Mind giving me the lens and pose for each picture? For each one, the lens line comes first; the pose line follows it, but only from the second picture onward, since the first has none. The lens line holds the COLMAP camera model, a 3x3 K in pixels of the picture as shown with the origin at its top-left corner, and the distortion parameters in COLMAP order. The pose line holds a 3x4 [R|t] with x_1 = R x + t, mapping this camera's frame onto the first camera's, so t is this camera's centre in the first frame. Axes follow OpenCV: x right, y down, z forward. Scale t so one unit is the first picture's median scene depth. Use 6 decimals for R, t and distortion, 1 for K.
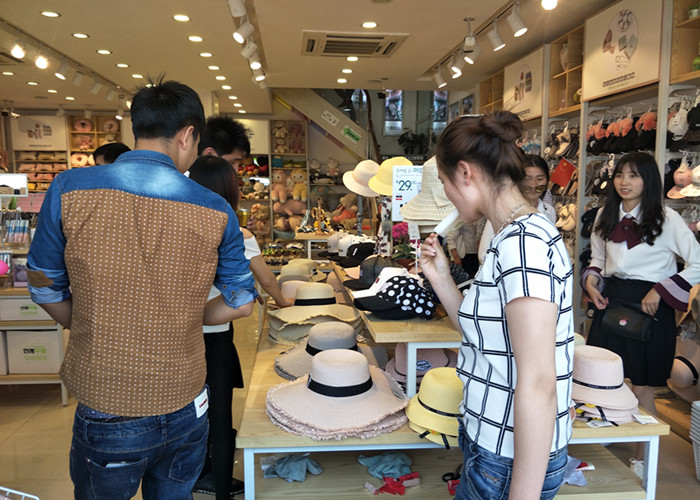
lens RADIAL K [[554.3, 0, 356.7], [0, 554.3, 247.7], [0, 0, 1]] dist [0.036586, -0.071351]
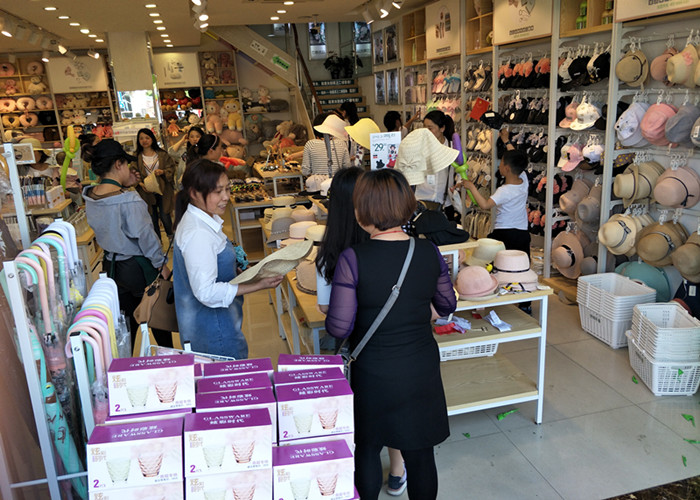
lens RADIAL K [[554.3, 0, 352.0], [0, 554.3, 250.9], [0, 0, 1]] dist [0.036586, -0.071351]
pose [[0.987467, -0.098206, 0.123551, -0.074339], [0.076870, 0.982964, 0.166953, -0.038602], [-0.137842, -0.155363, 0.978193, -0.169918]]
